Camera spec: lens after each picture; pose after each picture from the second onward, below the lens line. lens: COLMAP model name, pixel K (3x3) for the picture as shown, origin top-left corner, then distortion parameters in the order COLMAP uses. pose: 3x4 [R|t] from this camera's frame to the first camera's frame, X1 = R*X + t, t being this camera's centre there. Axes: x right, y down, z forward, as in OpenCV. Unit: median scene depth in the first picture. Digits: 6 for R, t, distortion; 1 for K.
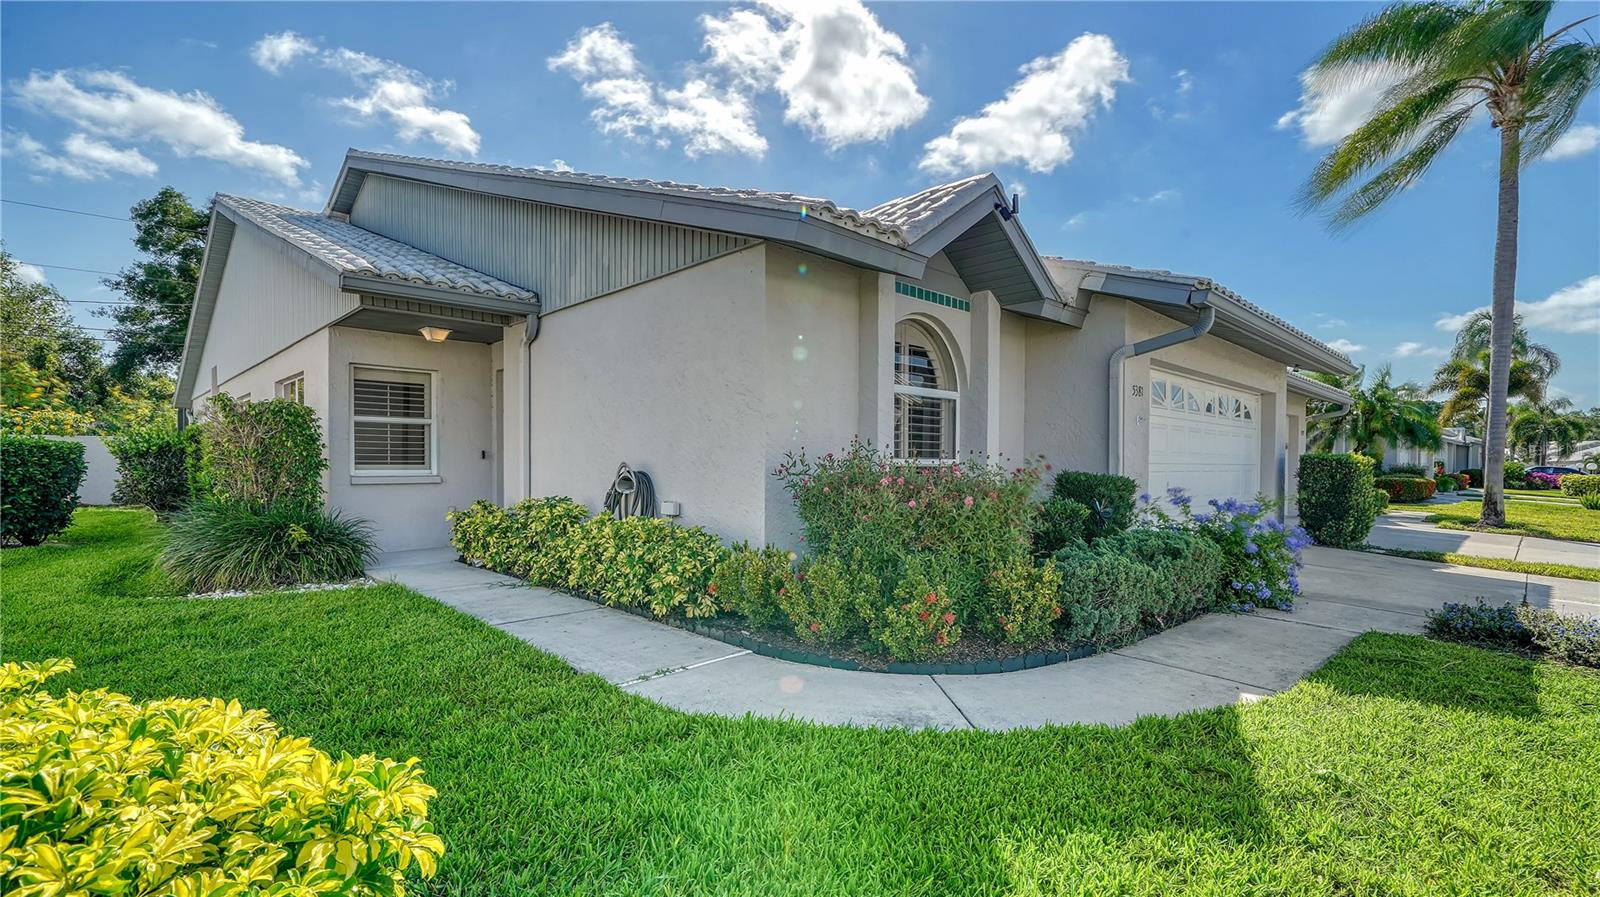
lens RADIAL K [[706.0, 0, 801.1], [0, 706.0, 451.1], [0, 0, 1]] dist [0.001176, 0.000086]
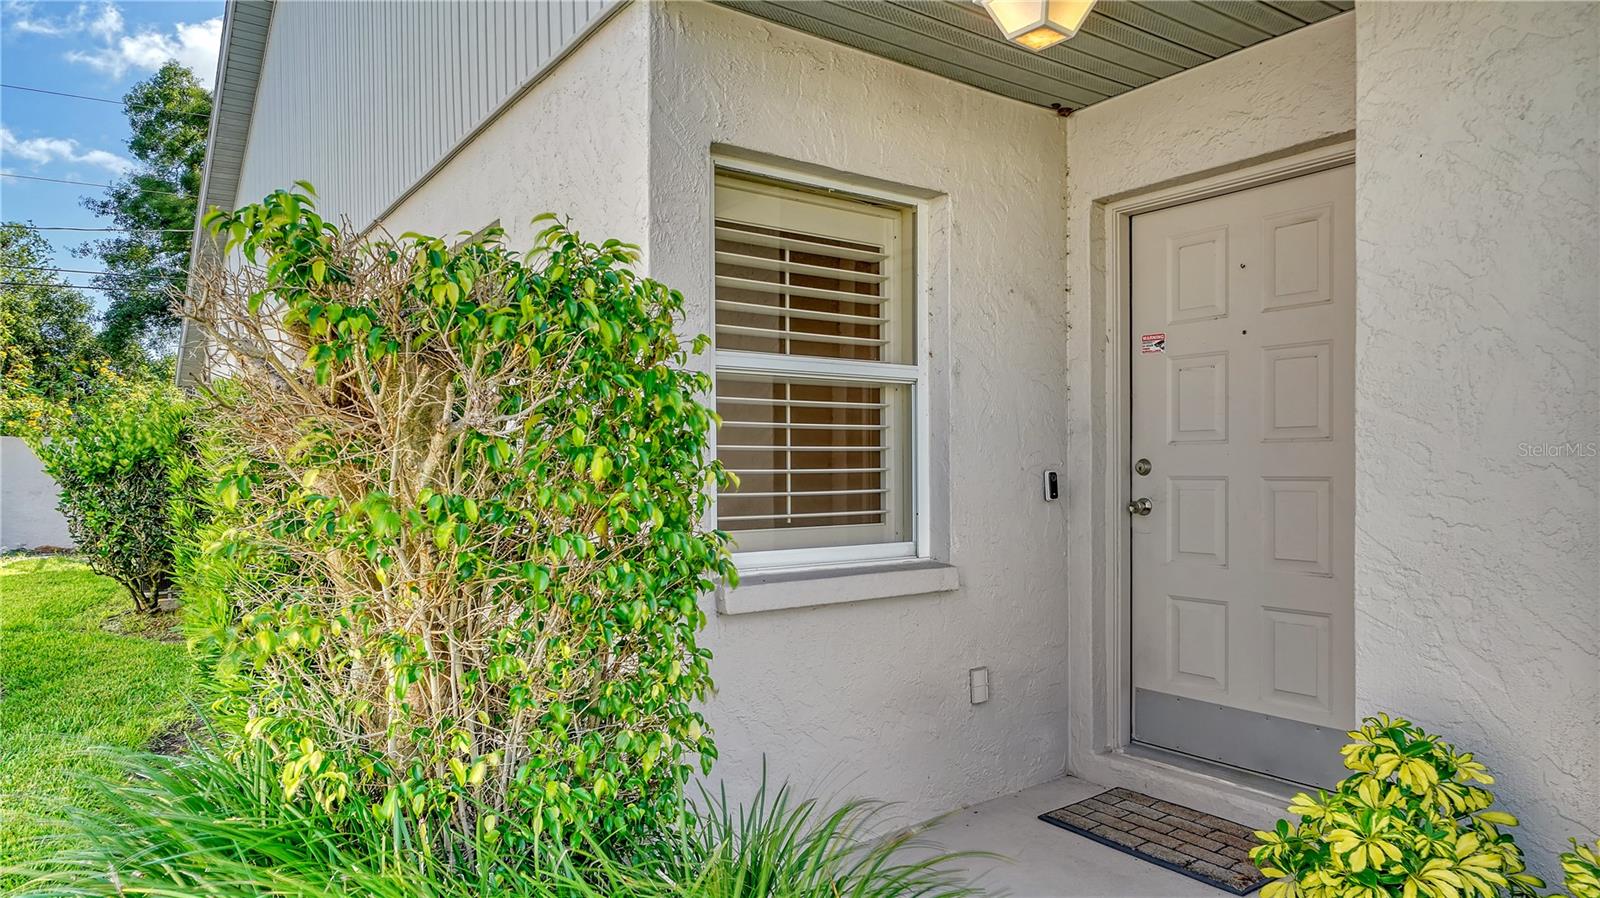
lens RADIAL K [[964.1, 0, 799.8], [0, 964.1, 460.1], [0, 0, 1]] dist [-0.007058, -0.000693]
pose [[0.986542, -0.007350, -0.163343, -0.178266], [0.009477, 0.999880, 0.012244, -0.004145], [0.163234, -0.013628, 0.986493, 0.213820]]
